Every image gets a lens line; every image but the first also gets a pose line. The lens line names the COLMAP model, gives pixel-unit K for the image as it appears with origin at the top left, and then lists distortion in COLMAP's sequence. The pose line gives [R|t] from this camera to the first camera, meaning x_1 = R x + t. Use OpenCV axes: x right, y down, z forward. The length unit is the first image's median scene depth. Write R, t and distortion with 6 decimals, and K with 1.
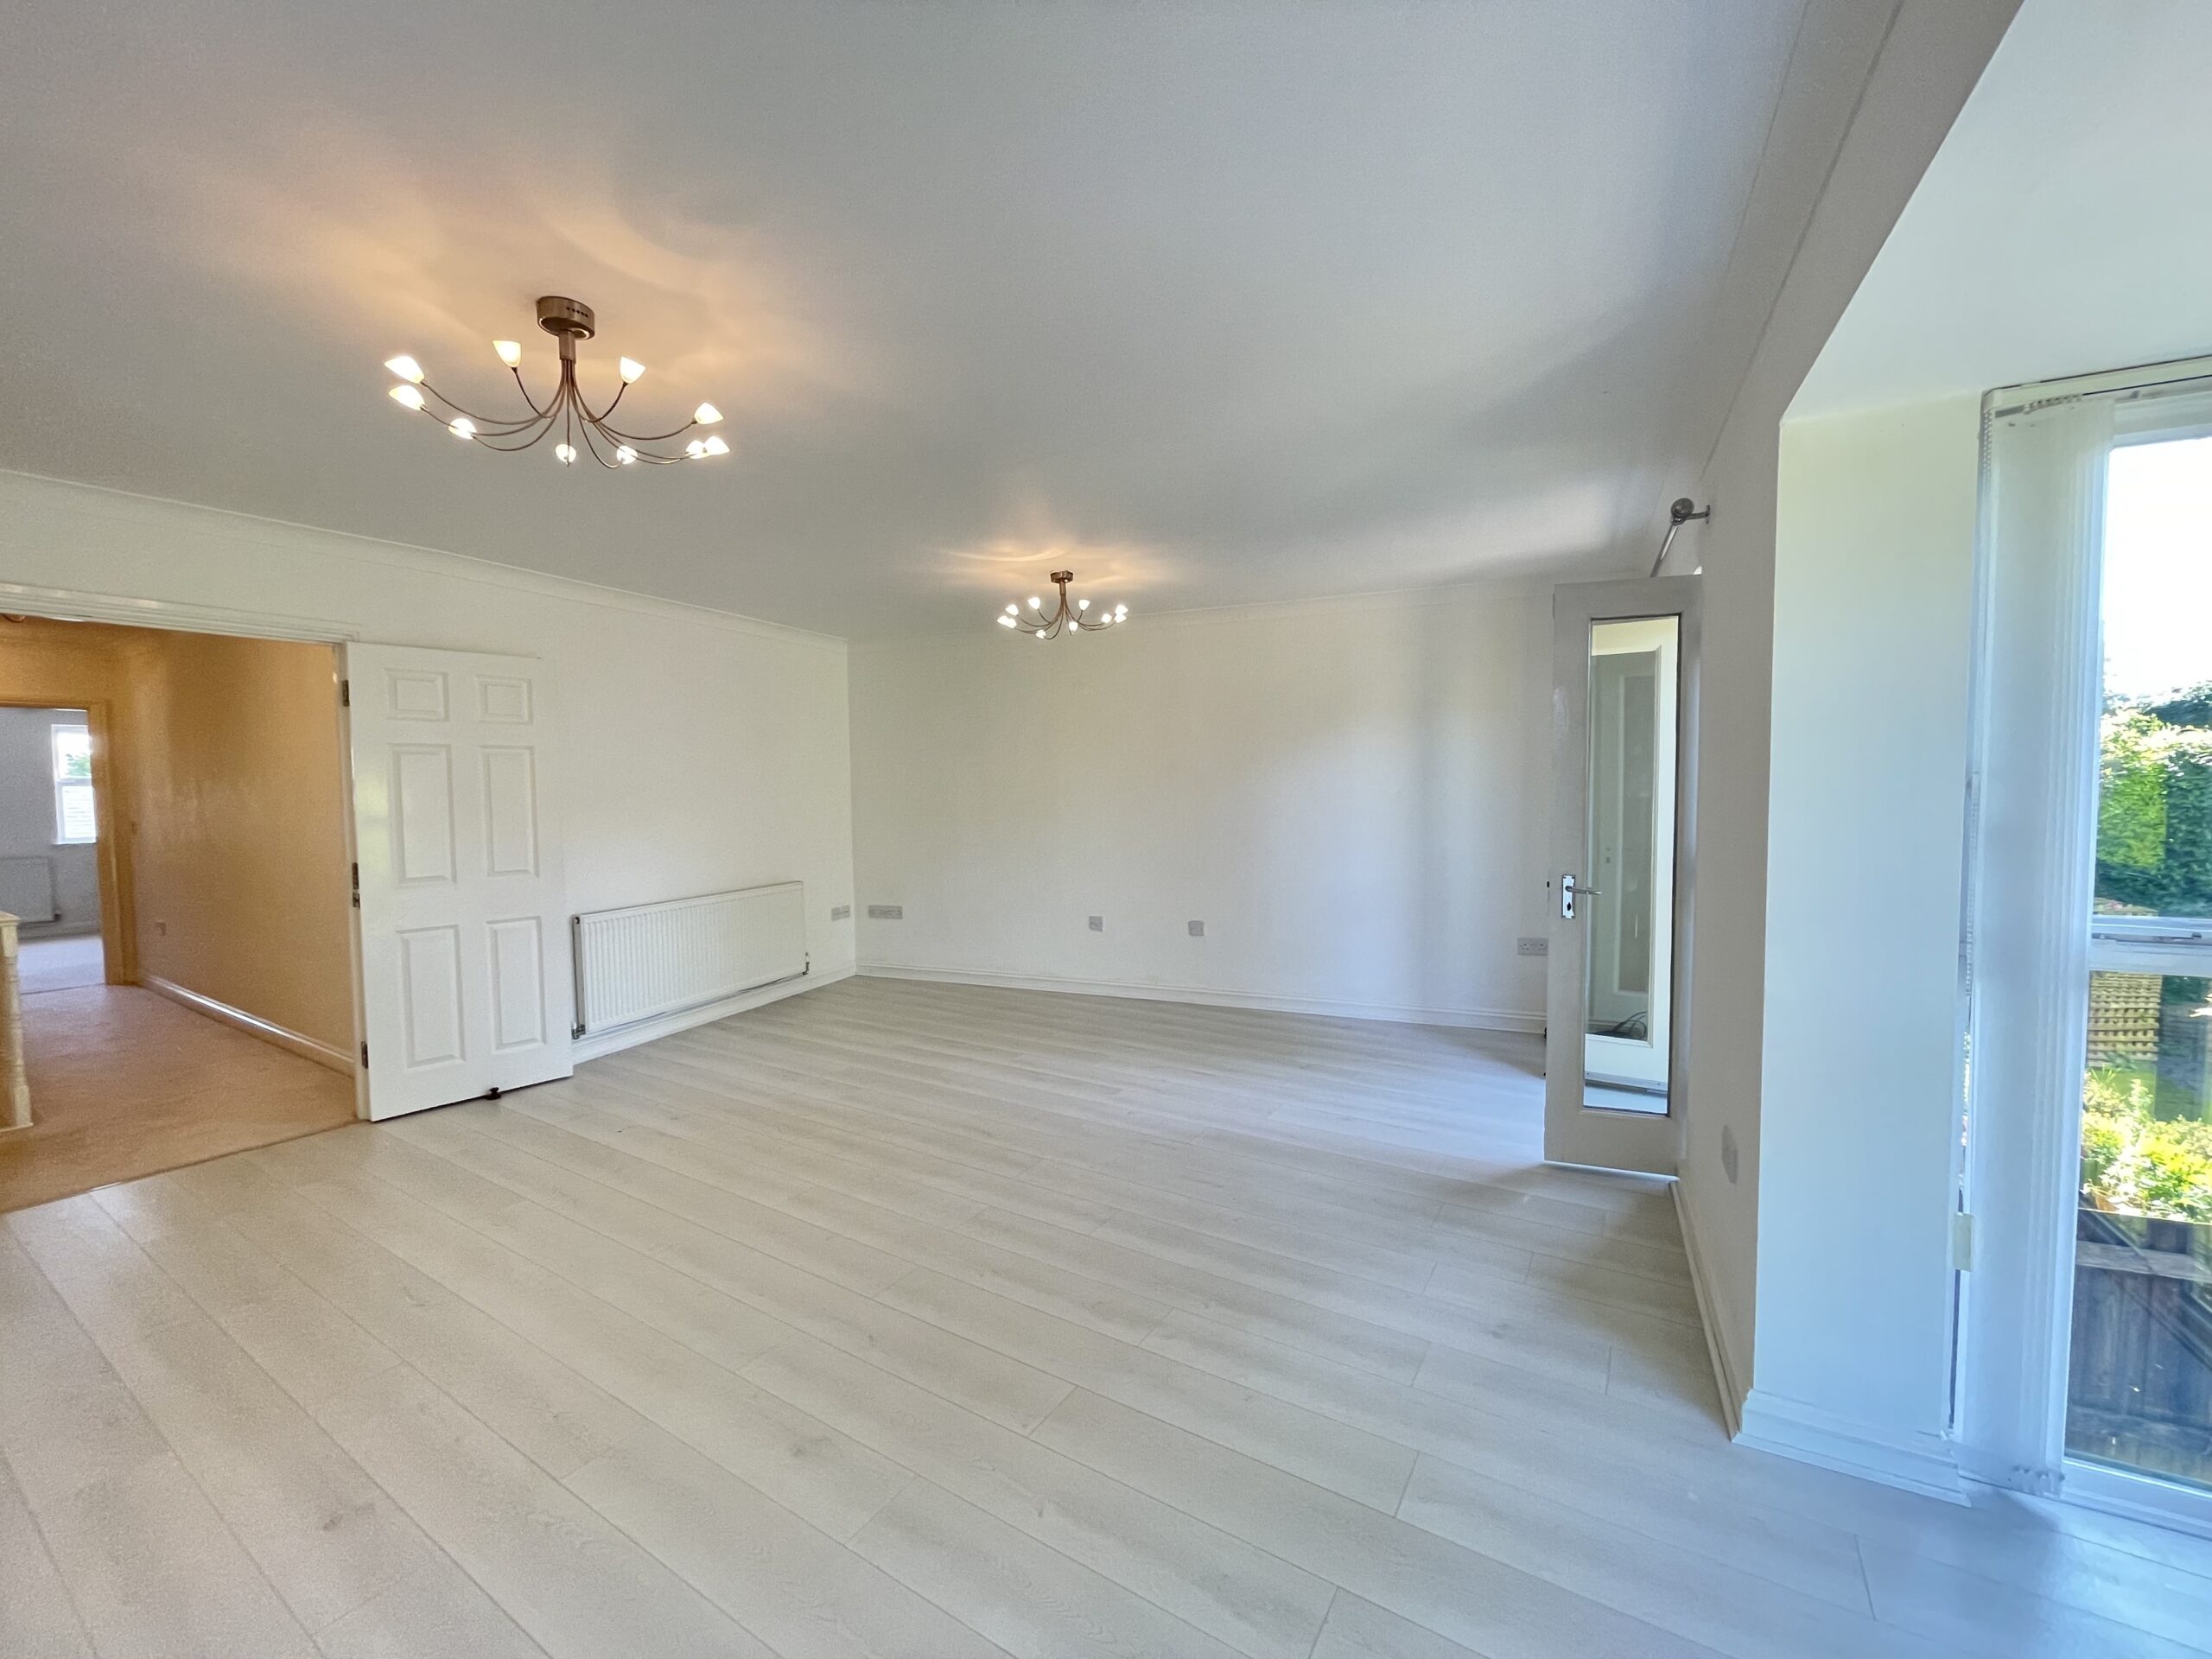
lens RADIAL K [[898.8, 0, 1106.0], [0, 898.8, 829.5], [0, 0, 1]] dist [-0.000514, -0.000088]
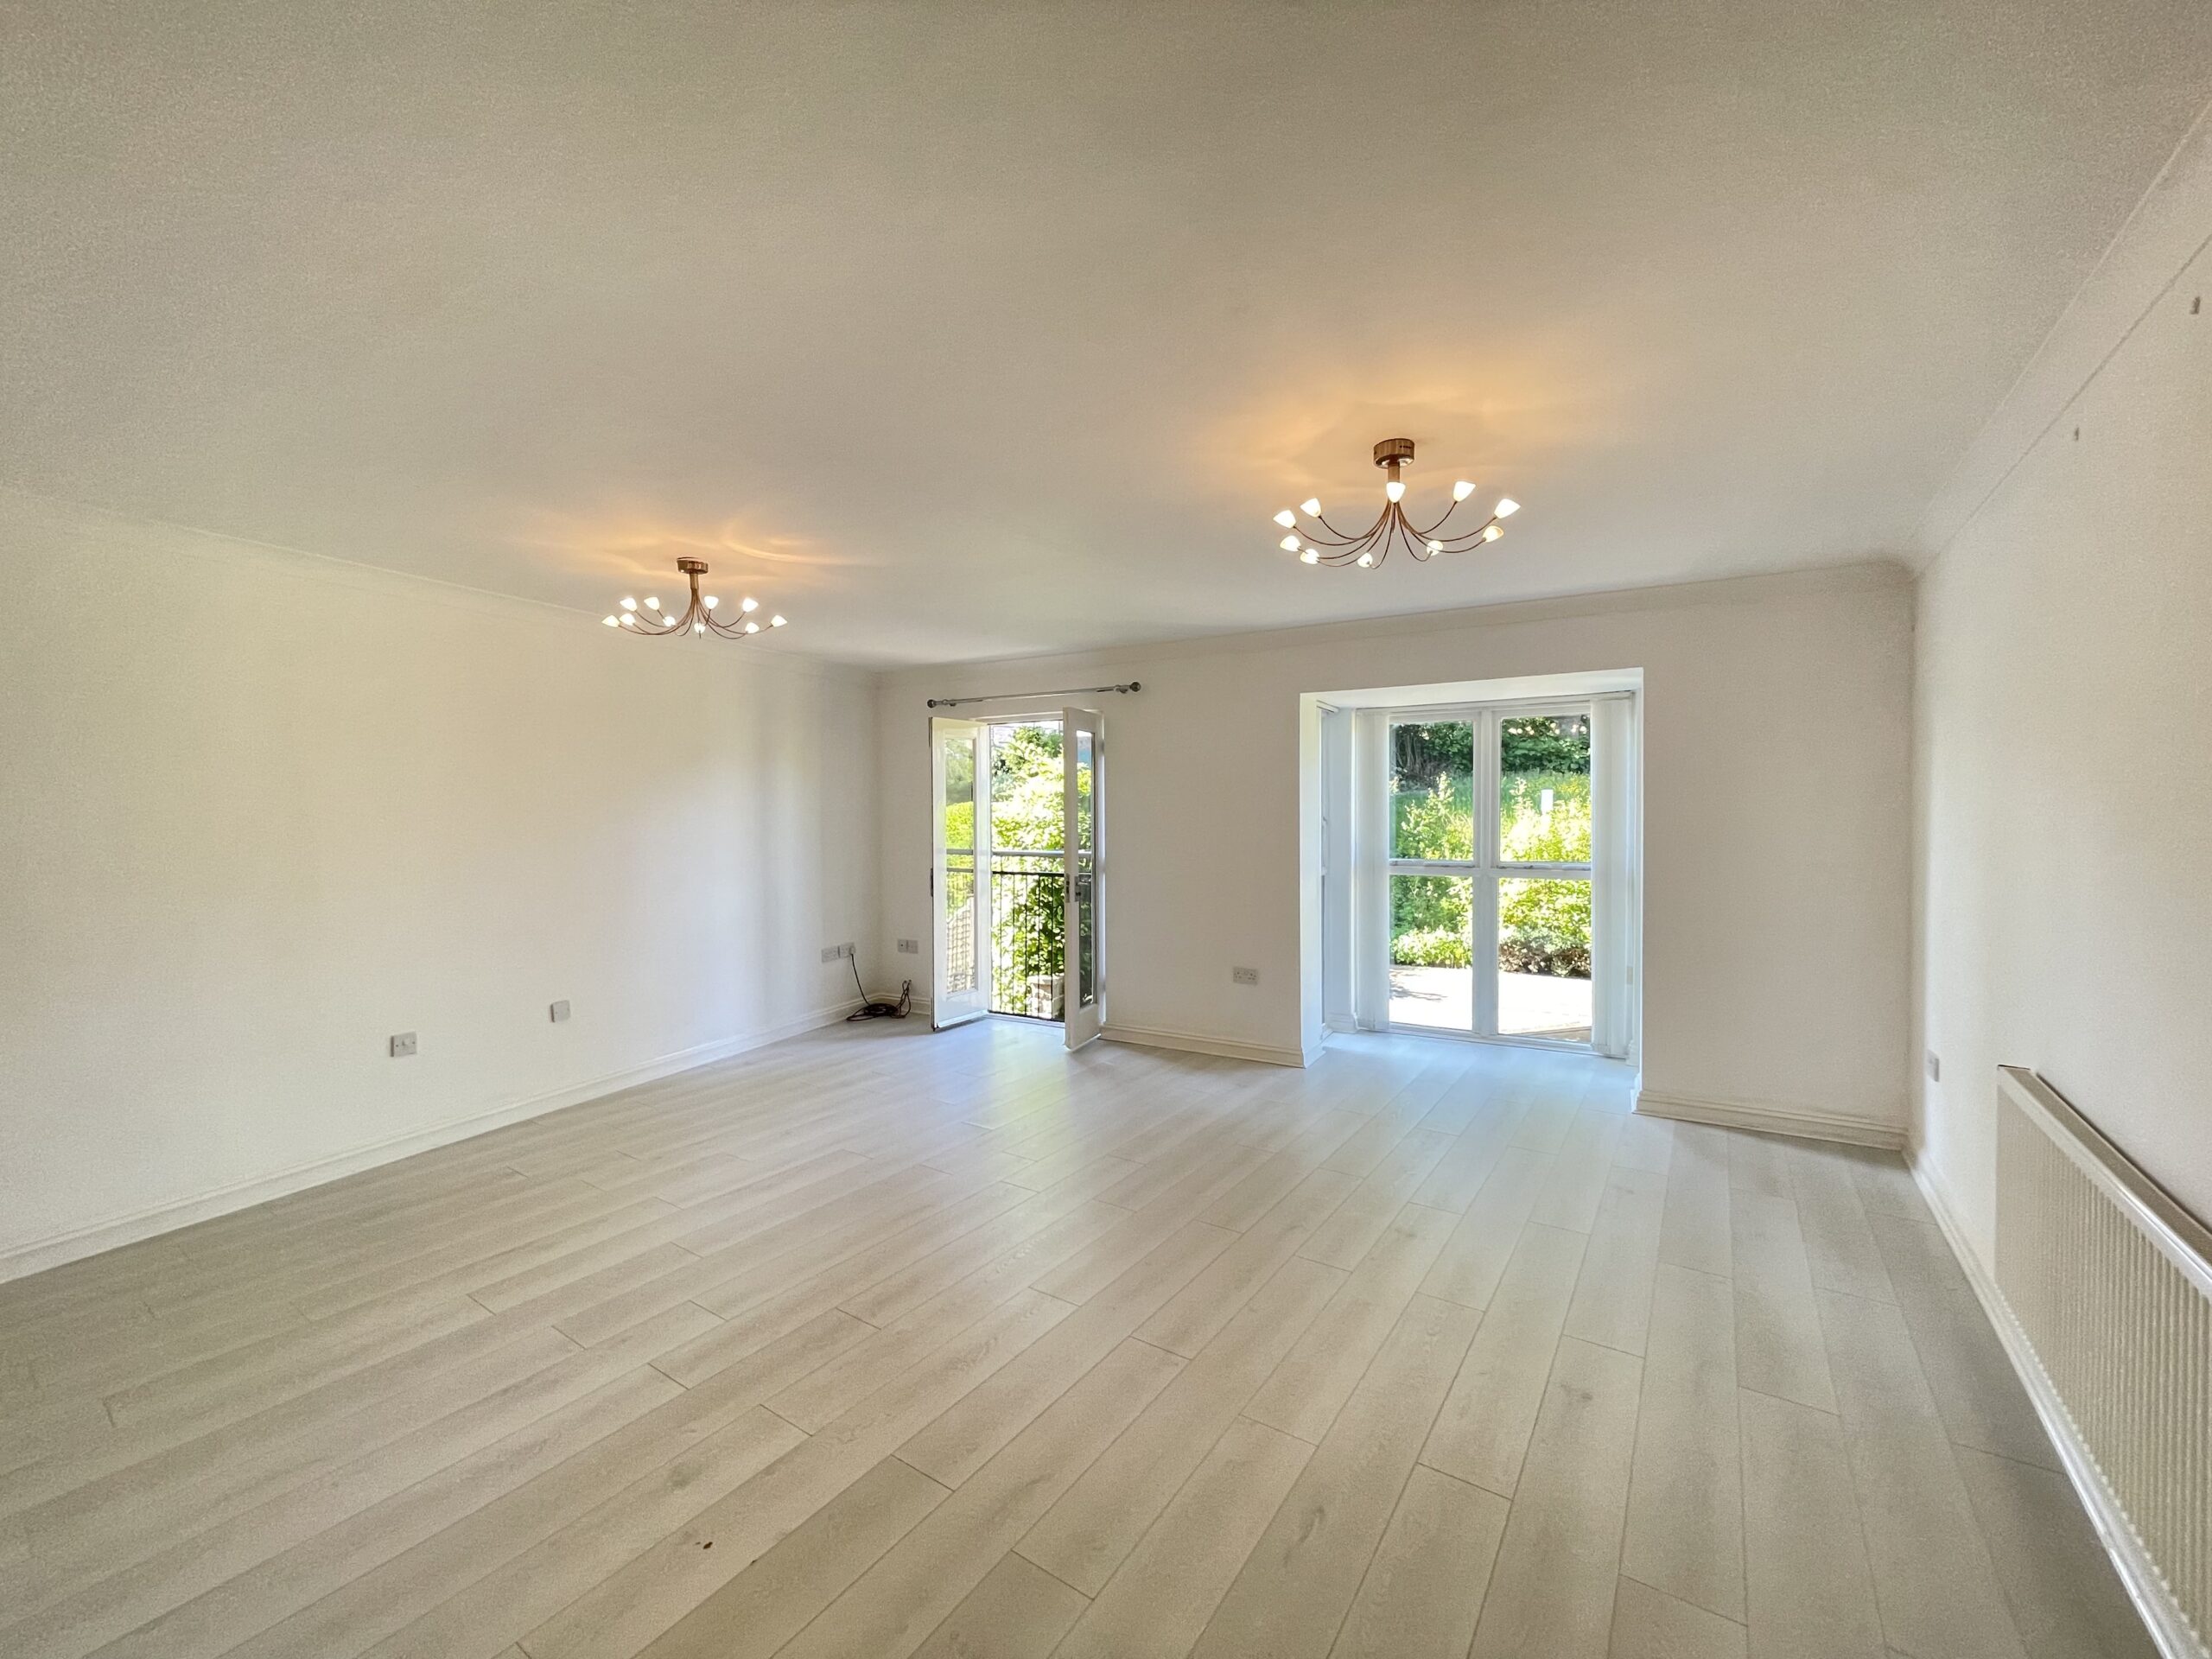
lens RADIAL K [[898.8, 0, 1106.0], [0, 898.8, 829.5], [0, 0, 1]] dist [-0.000514, -0.000088]
pose [[0.037811, -0.007783, 0.999255, -0.857040], [0.060667, 0.998143, 0.005479, -0.029947], [-0.997442, 0.060415, 0.038213, 0.632643]]
